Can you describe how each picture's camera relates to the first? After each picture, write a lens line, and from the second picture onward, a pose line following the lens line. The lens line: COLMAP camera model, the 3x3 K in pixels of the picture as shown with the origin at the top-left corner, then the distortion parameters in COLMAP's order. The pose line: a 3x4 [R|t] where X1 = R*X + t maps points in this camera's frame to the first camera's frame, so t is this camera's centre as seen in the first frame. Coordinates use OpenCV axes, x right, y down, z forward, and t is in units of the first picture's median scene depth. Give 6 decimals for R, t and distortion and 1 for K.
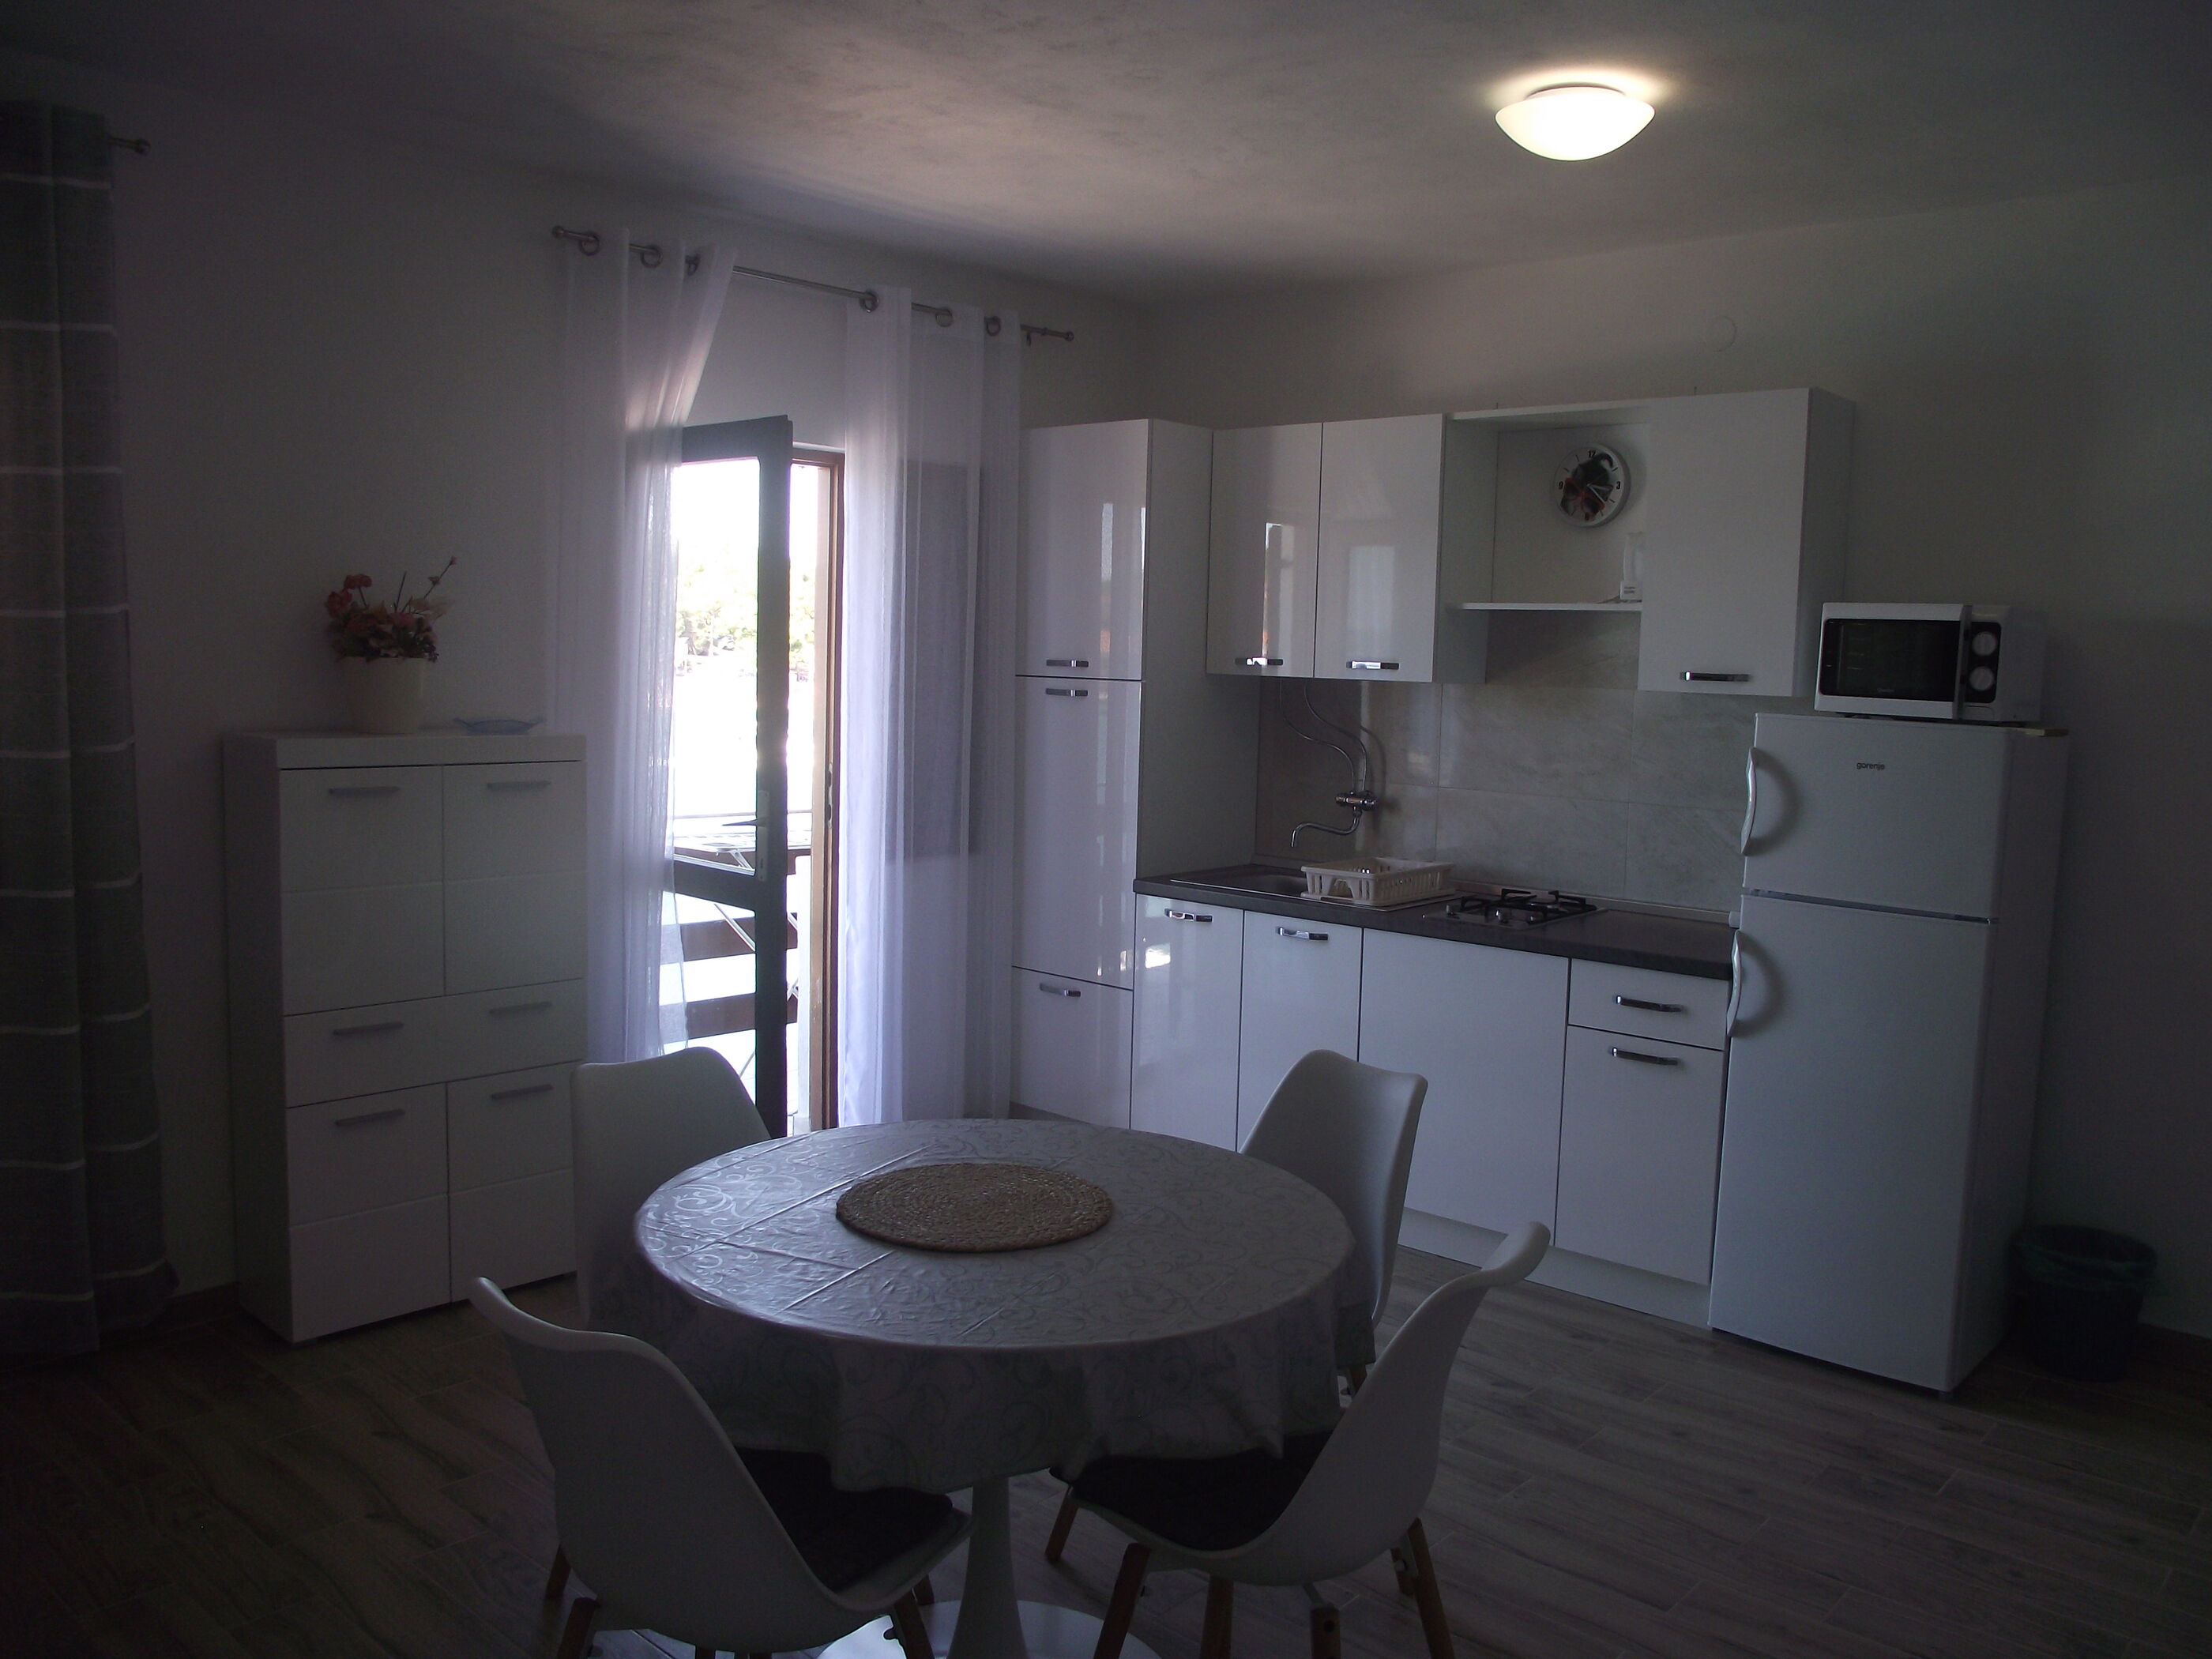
lens RADIAL K [[1697.5, 0, 1106.0], [0, 1697.5, 829.5], [0, 0, 1]] dist [-0.115958, 0.001678]
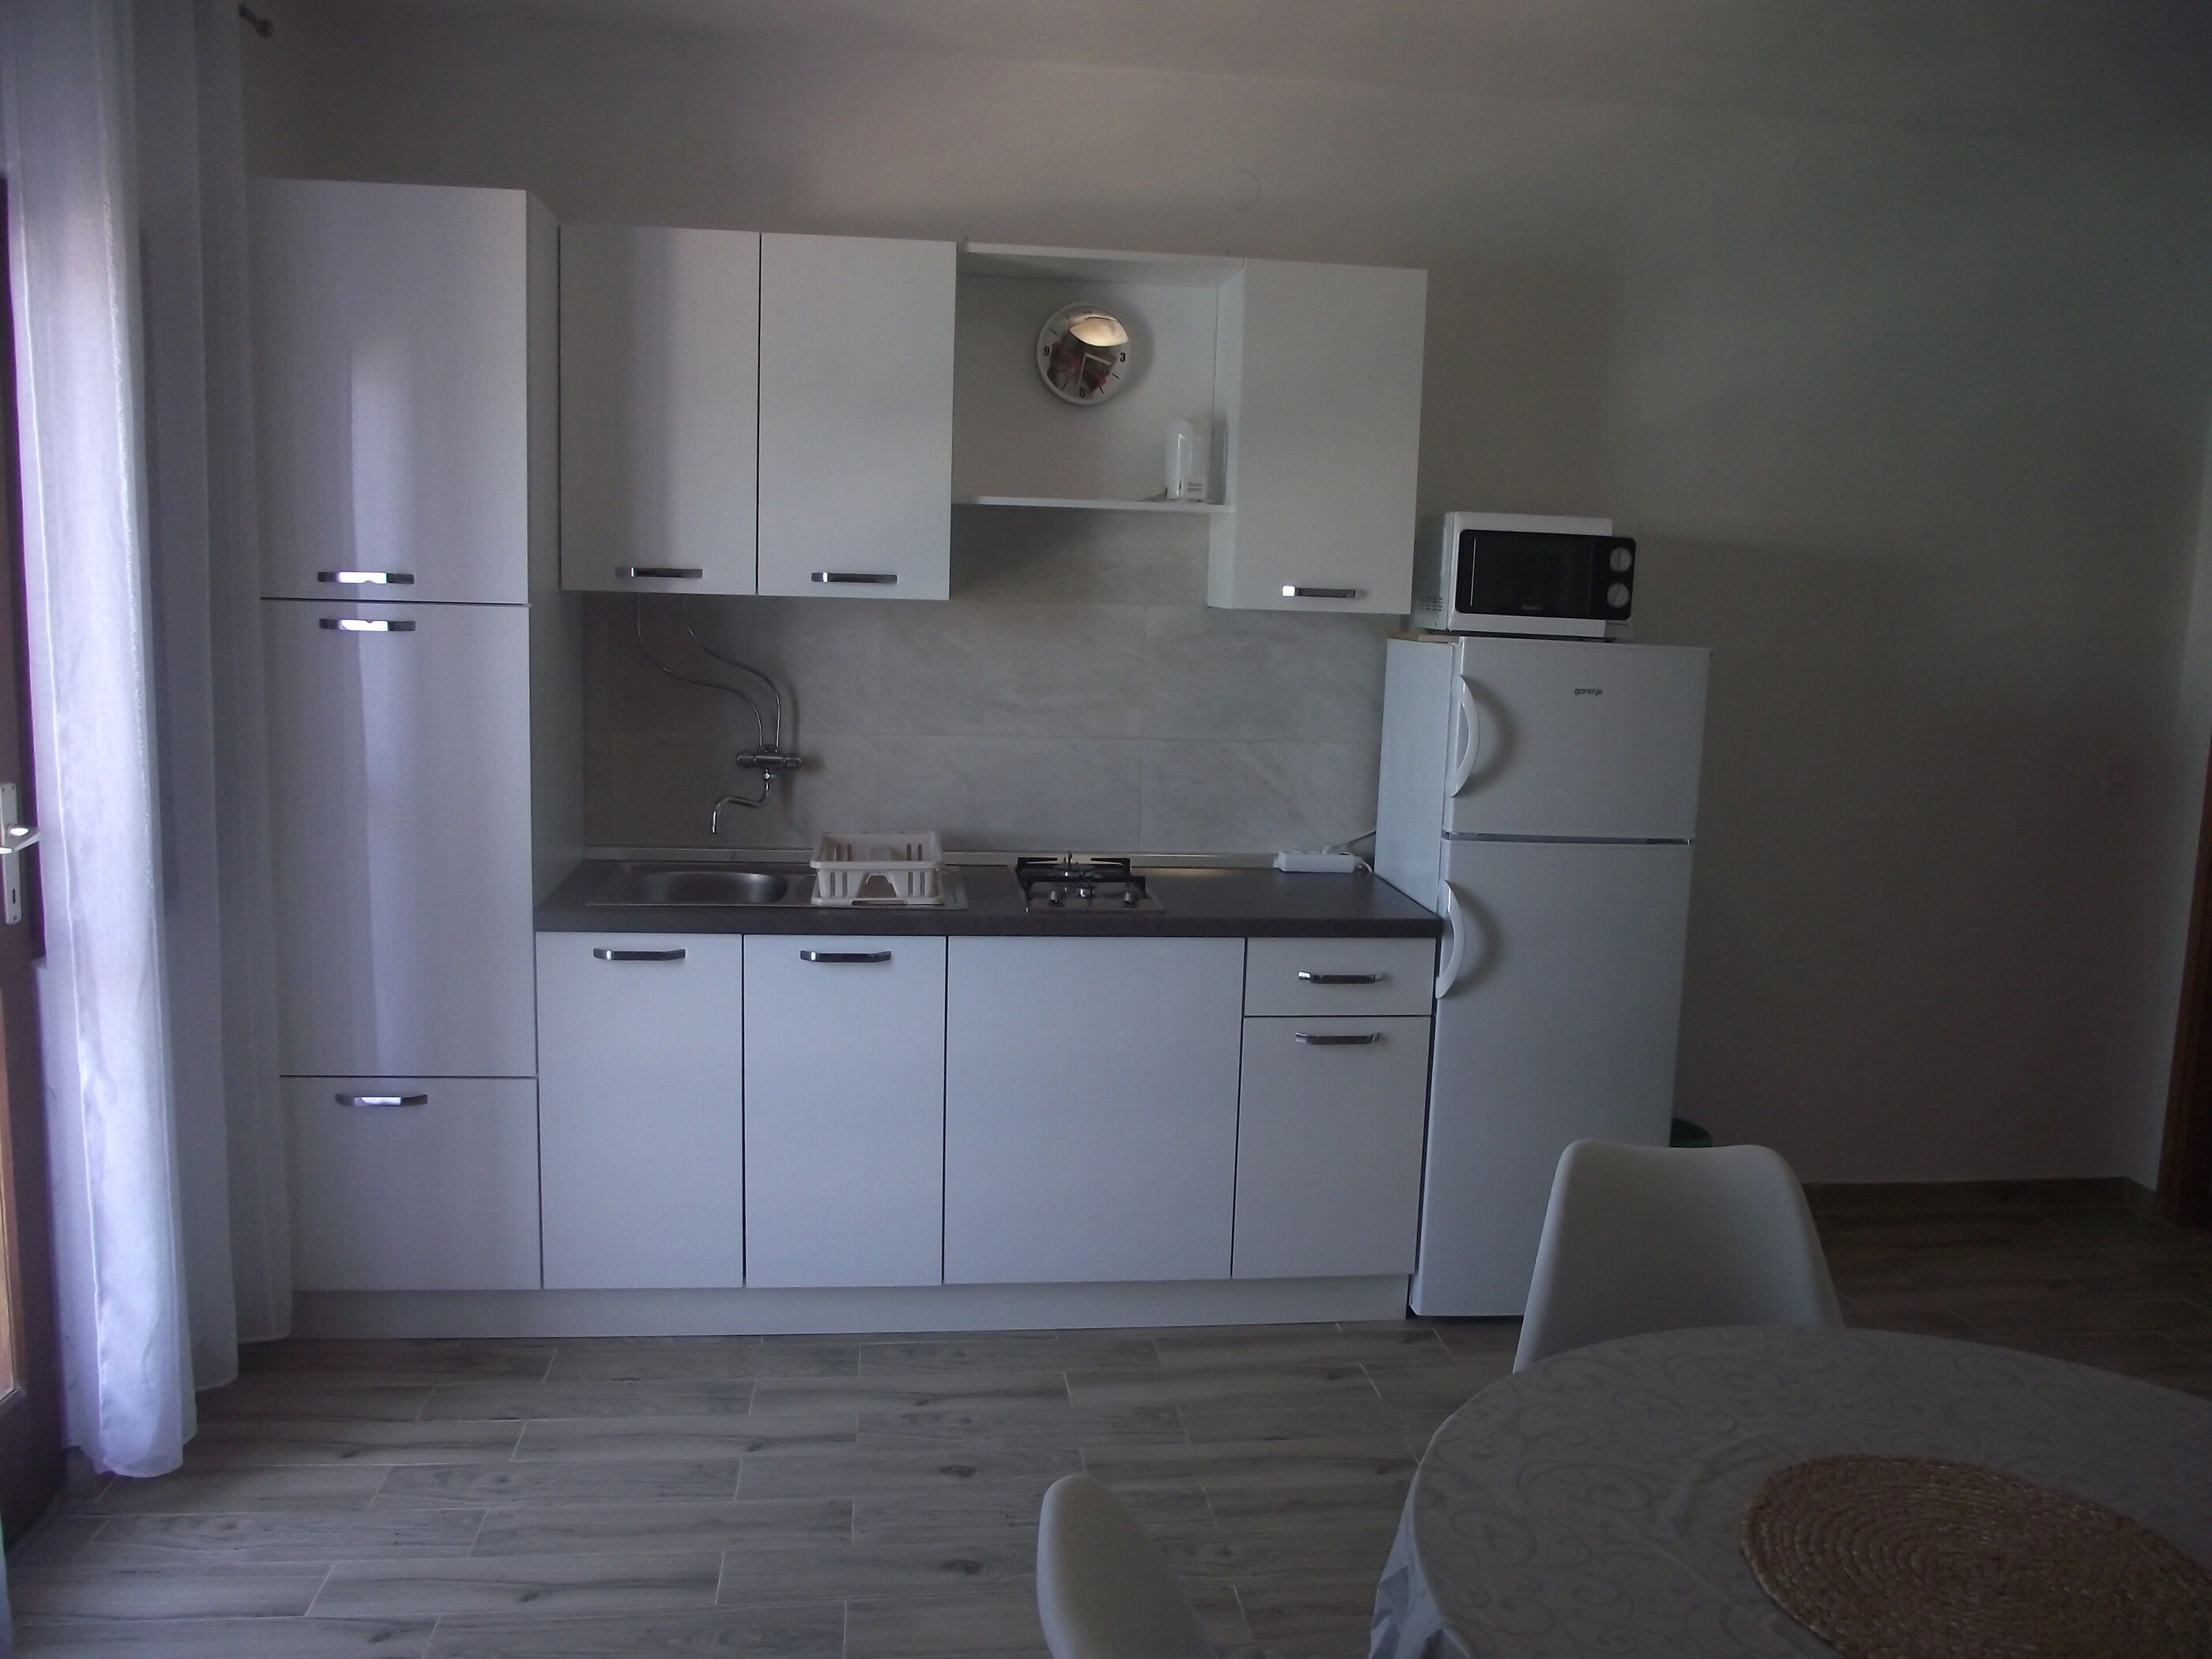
lens RADIAL K [[1697.5, 0, 1106.0], [0, 1697.5, 829.5], [0, 0, 1]] dist [-0.115958, 0.001678]
pose [[0.654638, -0.113418, 0.747386, -0.382601], [0.061621, 0.993397, 0.096776, -0.060662], [-0.753427, -0.017299, 0.657304, 0.502770]]
